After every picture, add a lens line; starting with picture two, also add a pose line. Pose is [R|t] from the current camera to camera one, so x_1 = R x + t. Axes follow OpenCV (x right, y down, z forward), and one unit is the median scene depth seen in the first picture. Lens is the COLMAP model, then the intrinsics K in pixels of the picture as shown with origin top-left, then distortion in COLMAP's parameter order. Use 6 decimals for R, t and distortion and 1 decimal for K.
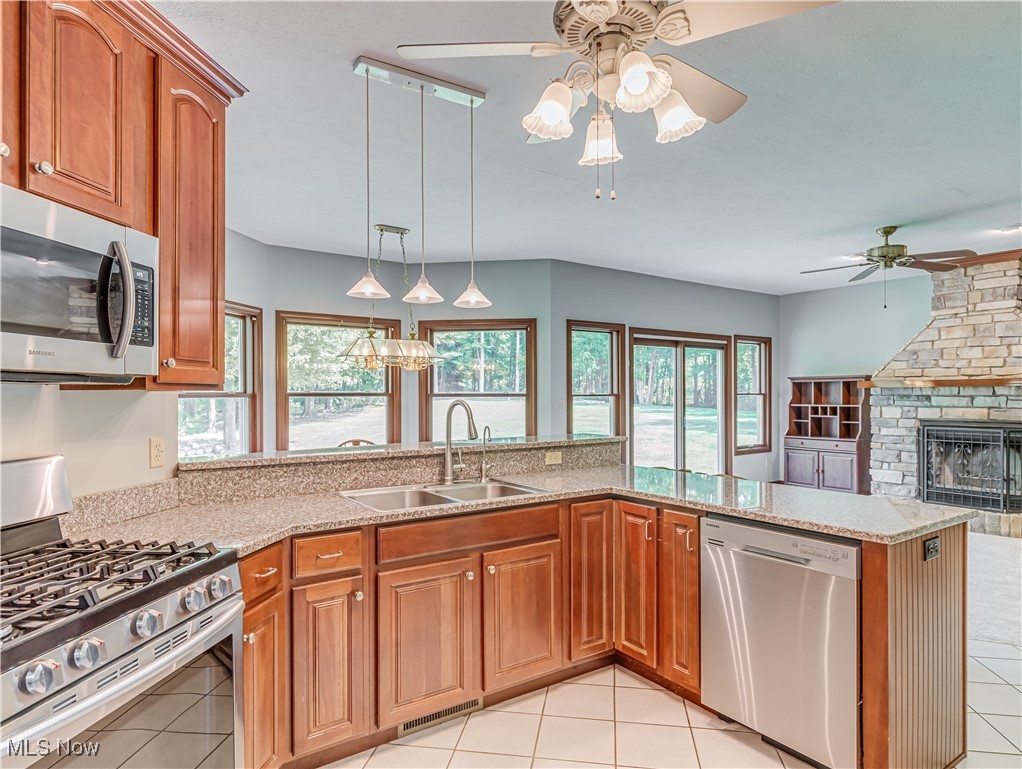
lens RADIAL K [[604.9, 0, 512.9], [0, 604.9, 392.2], [0, 0, 1]] dist [-0.001926, -0.000099]
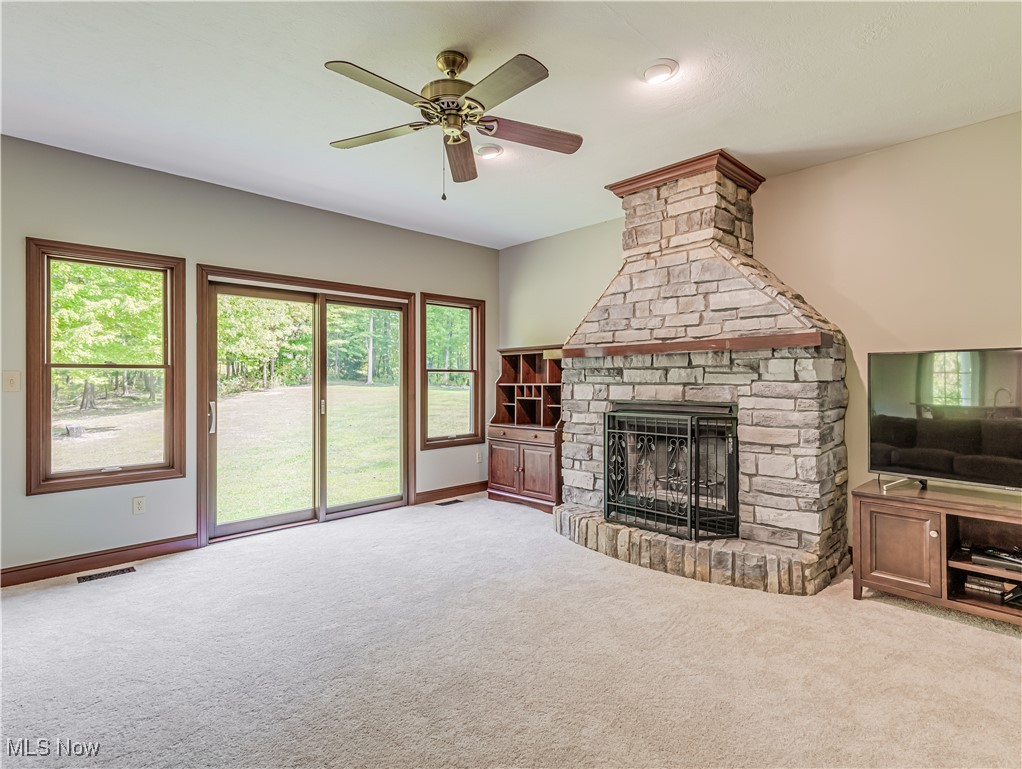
lens RADIAL K [[523.5, 0, 511.9], [0, 523.5, 376.6], [0, 0, 1]] dist [0.003340, 0.000151]
pose [[0.989662, 0.002118, 0.143406, 0.463200], [-0.001099, 0.999974, -0.007186, 0.019725], [-0.143418, 0.006954, 0.989638, 0.393658]]
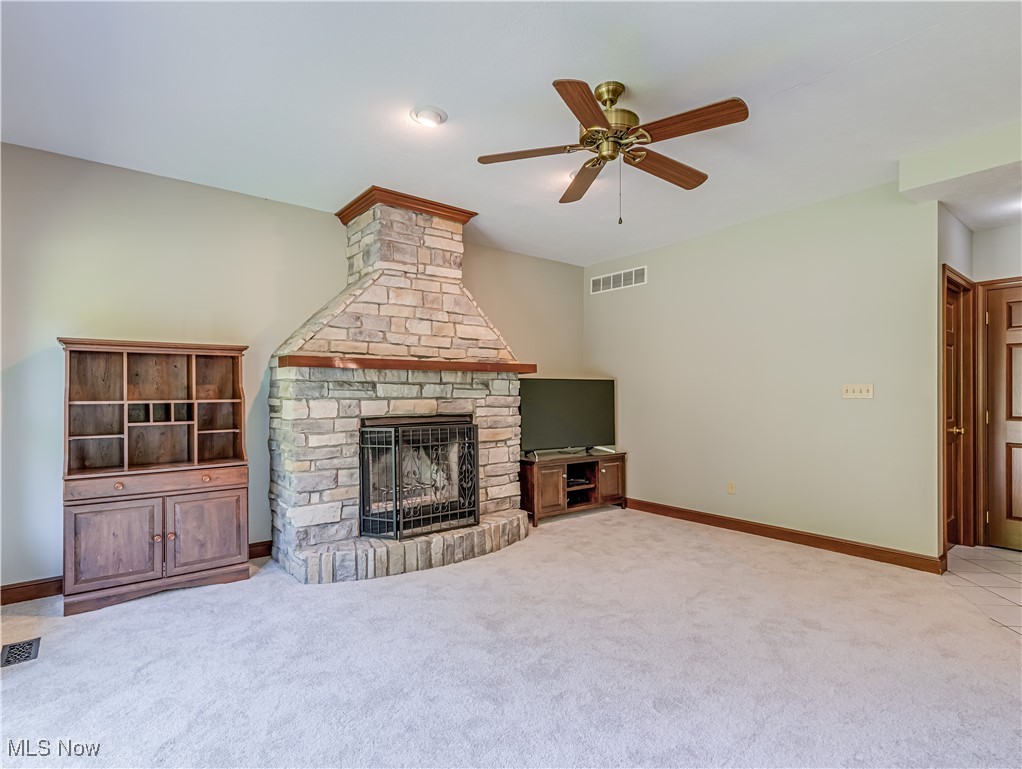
lens RADIAL K [[523.5, 0, 513.4], [0, 523.5, 391.2], [0, 0, 1]] dist [0.003340, 0.000151]
pose [[-0.048137, 0.007711, 0.998811, 0.084270], [0.000574, 0.999970, -0.007692, 0.019934], [-0.998841, 0.000203, -0.048140, 0.858450]]
